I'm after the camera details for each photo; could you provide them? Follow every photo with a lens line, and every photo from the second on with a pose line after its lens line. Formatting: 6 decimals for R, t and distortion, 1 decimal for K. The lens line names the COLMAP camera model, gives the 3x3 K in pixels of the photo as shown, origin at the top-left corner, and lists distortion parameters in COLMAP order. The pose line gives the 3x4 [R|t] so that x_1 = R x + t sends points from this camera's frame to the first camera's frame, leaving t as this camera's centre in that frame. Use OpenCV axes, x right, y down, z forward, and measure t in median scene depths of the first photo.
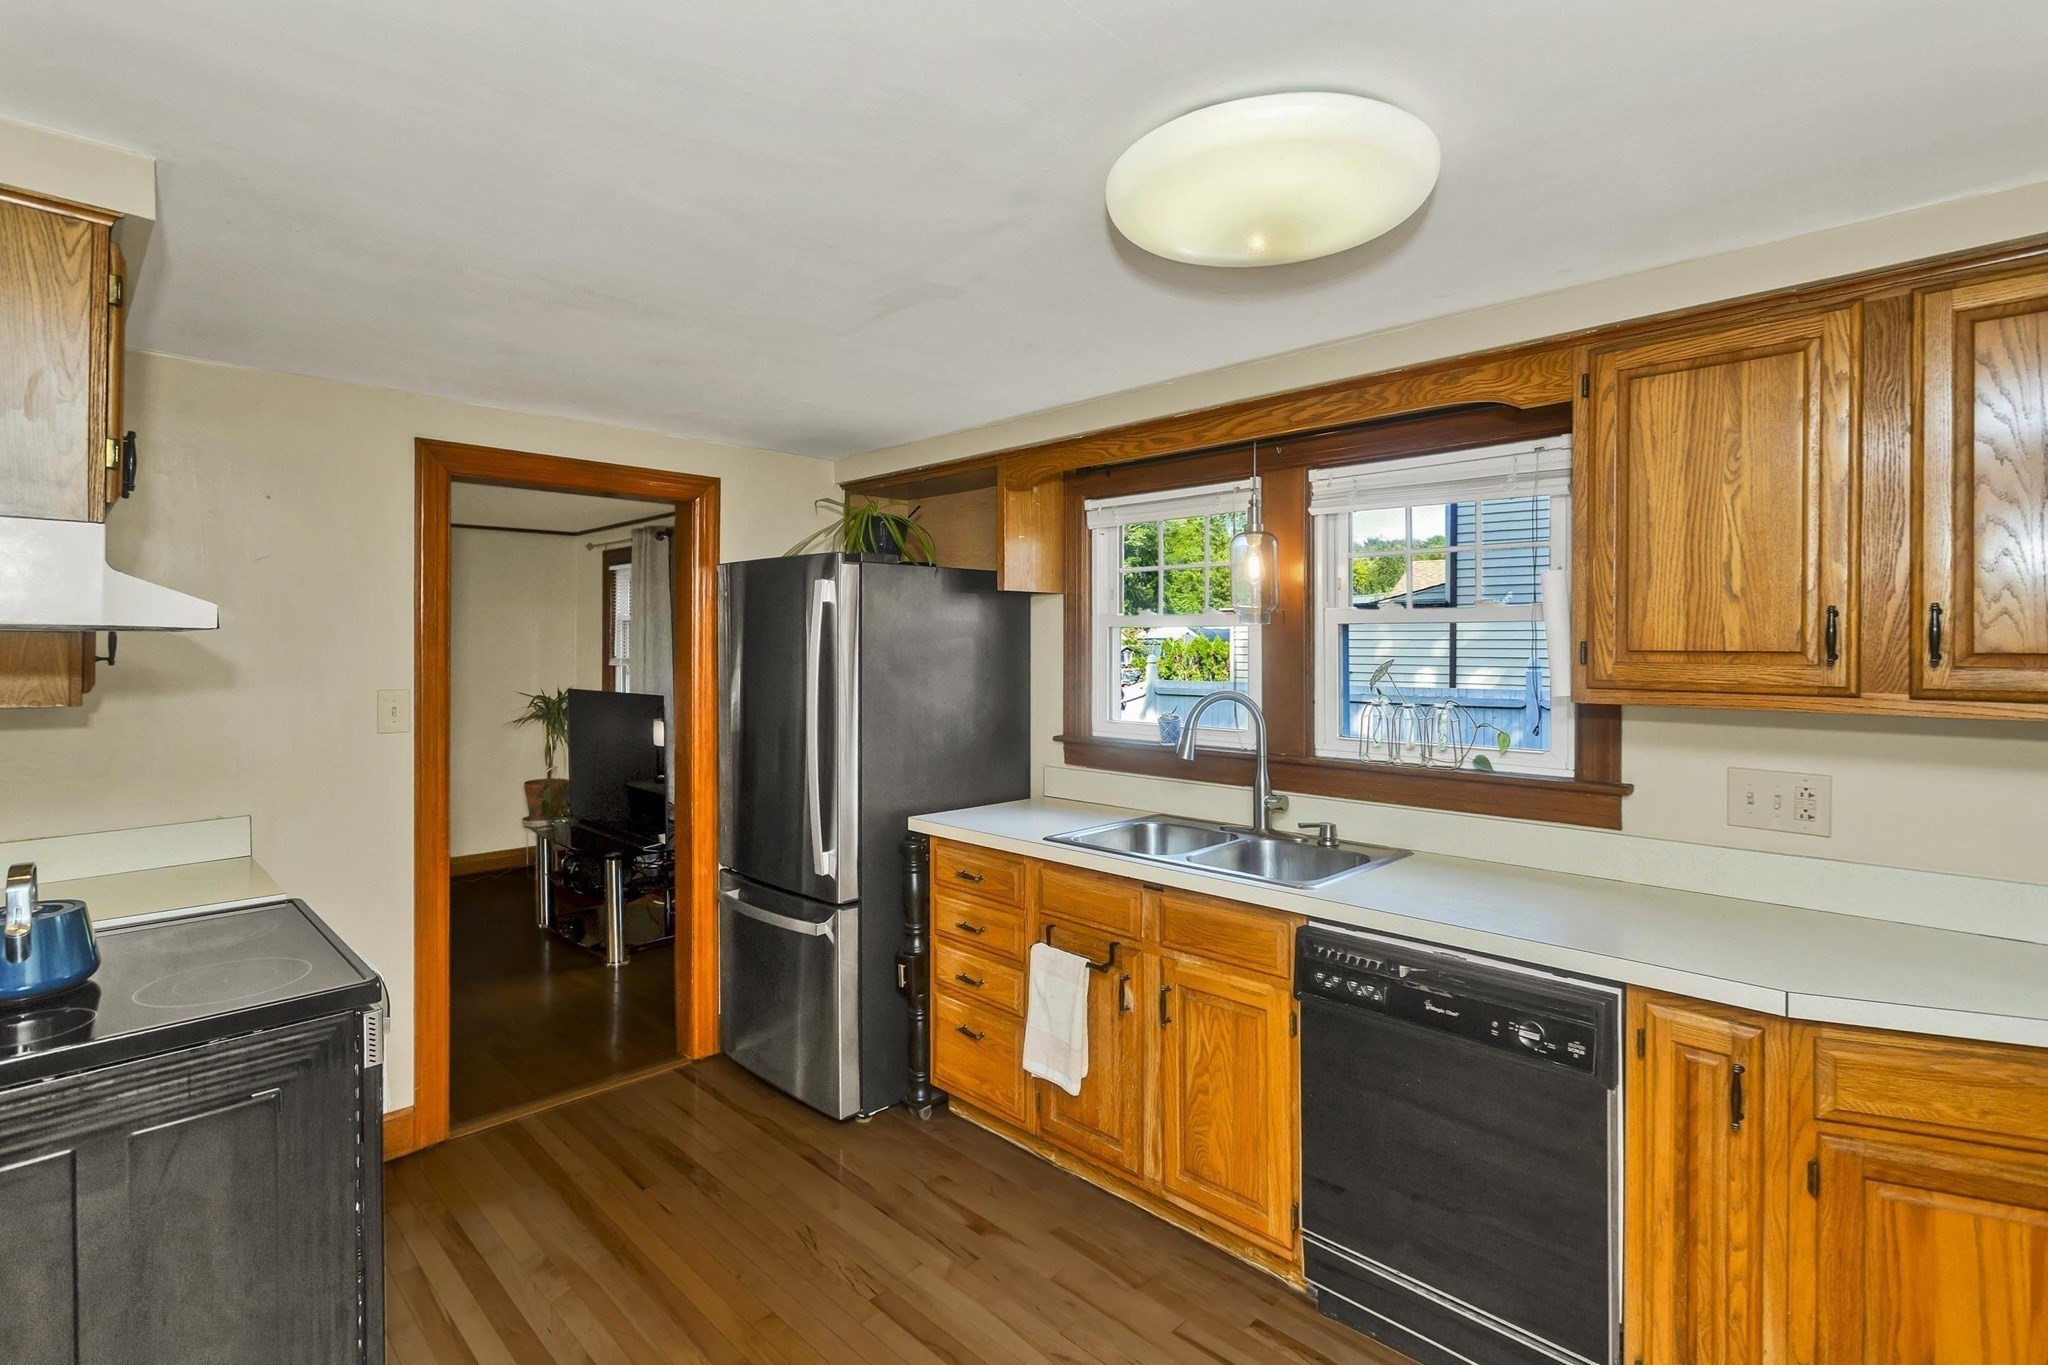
lens RADIAL K [[990.4, 0, 1027.4], [0, 990.4, 649.3], [0, 0, 1]] dist [0.002878, 0.001783]
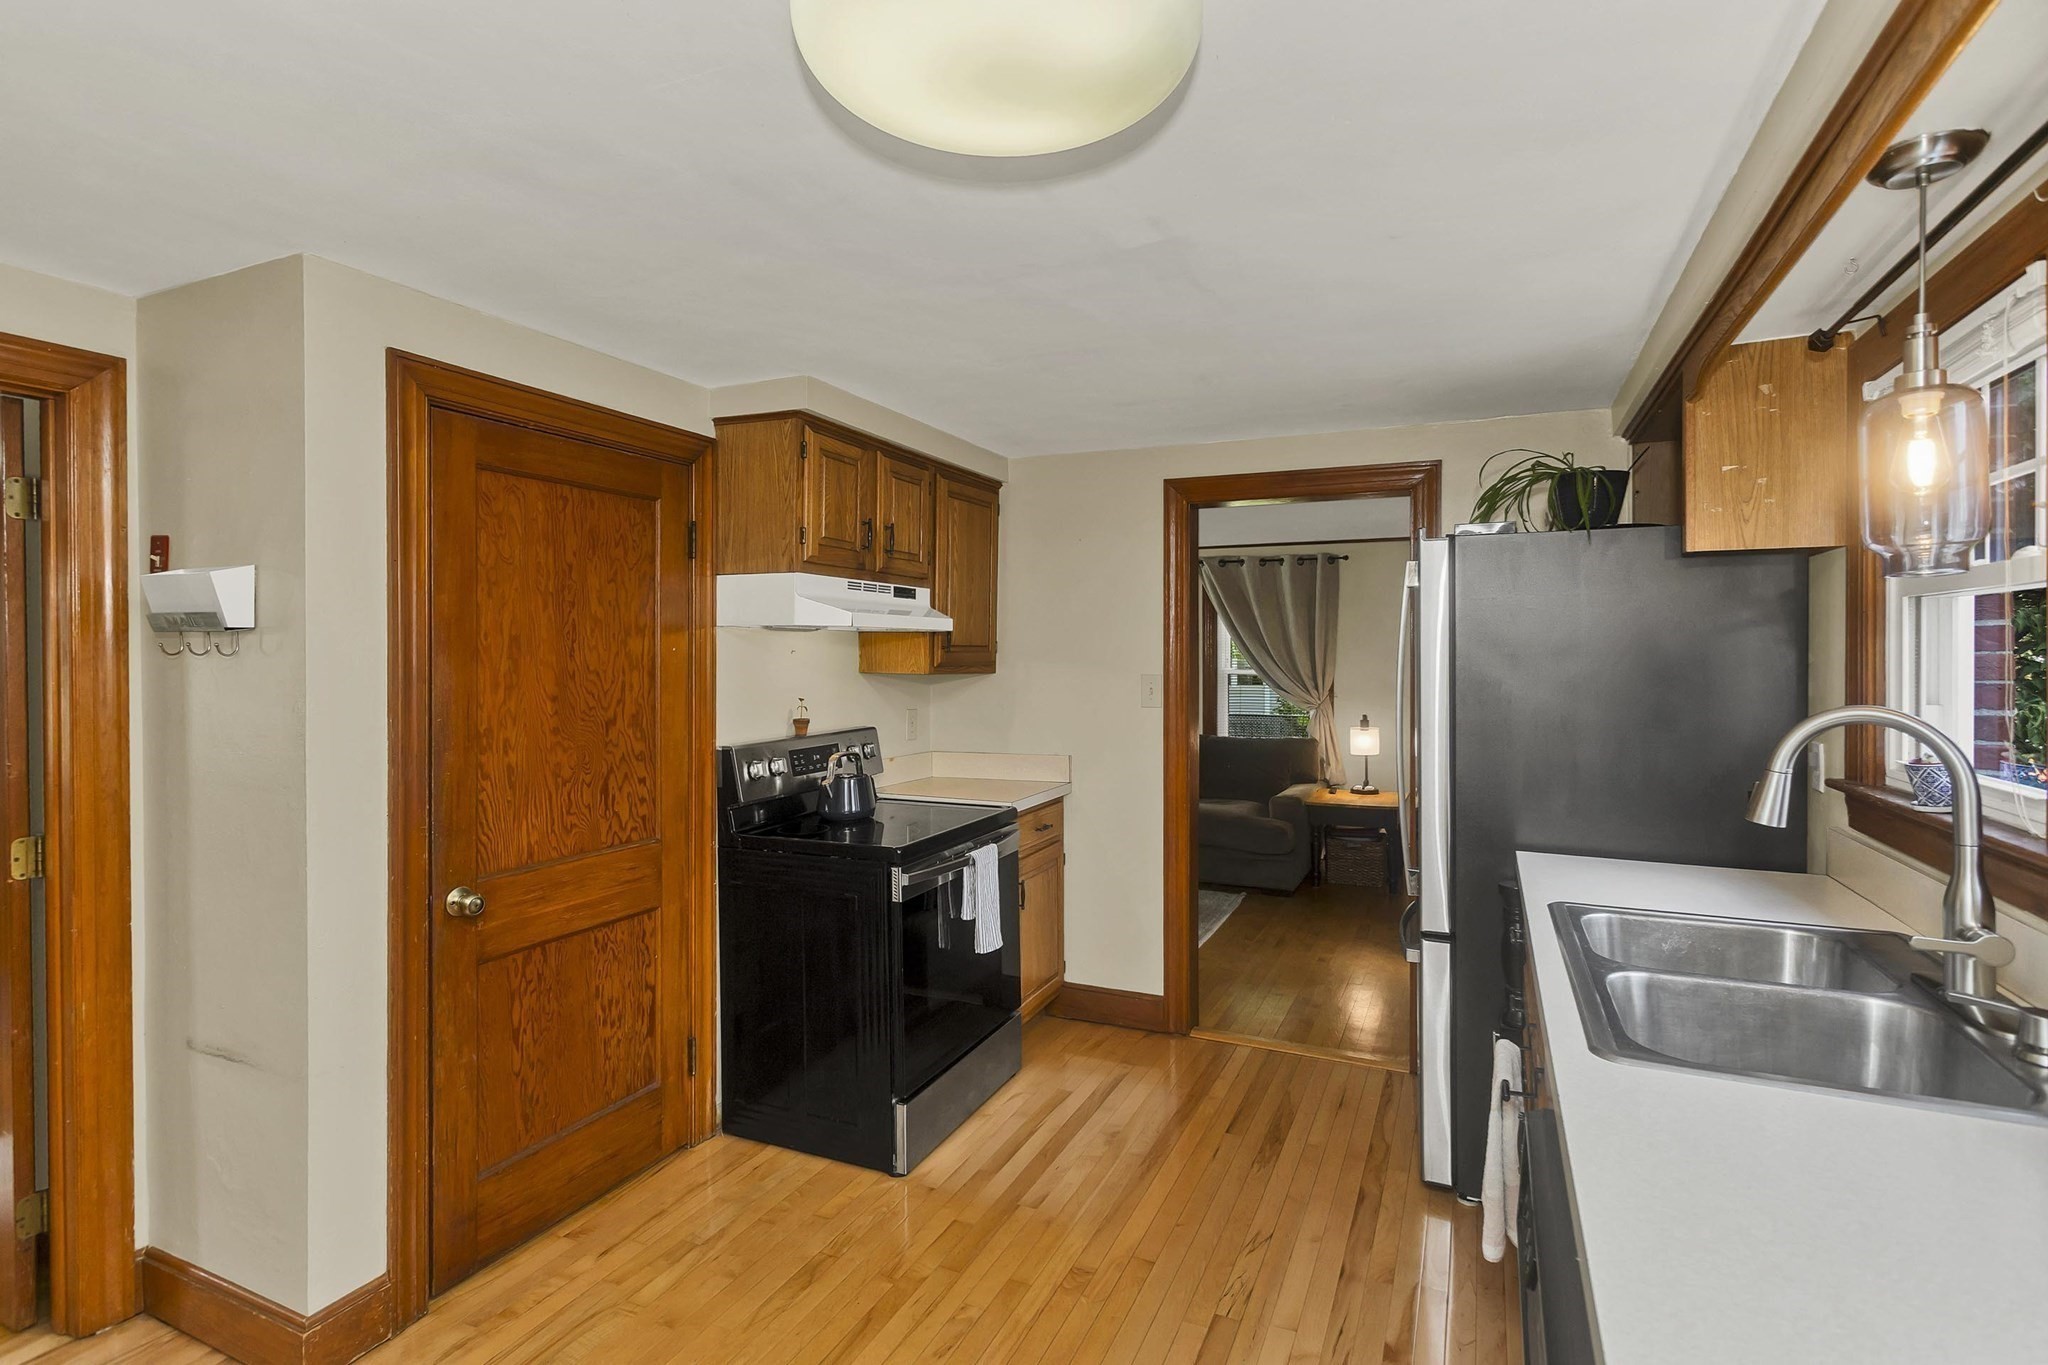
lens RADIAL K [[990.4, 0, 1027.4], [0, 990.4, 649.3], [0, 0, 1]] dist [0.002878, 0.001783]
pose [[0.340091, -0.005562, -0.940376, 0.507743], [-0.014840, 0.999826, -0.011280, 0.024220], [0.940275, 0.017791, 0.339949, 0.371021]]
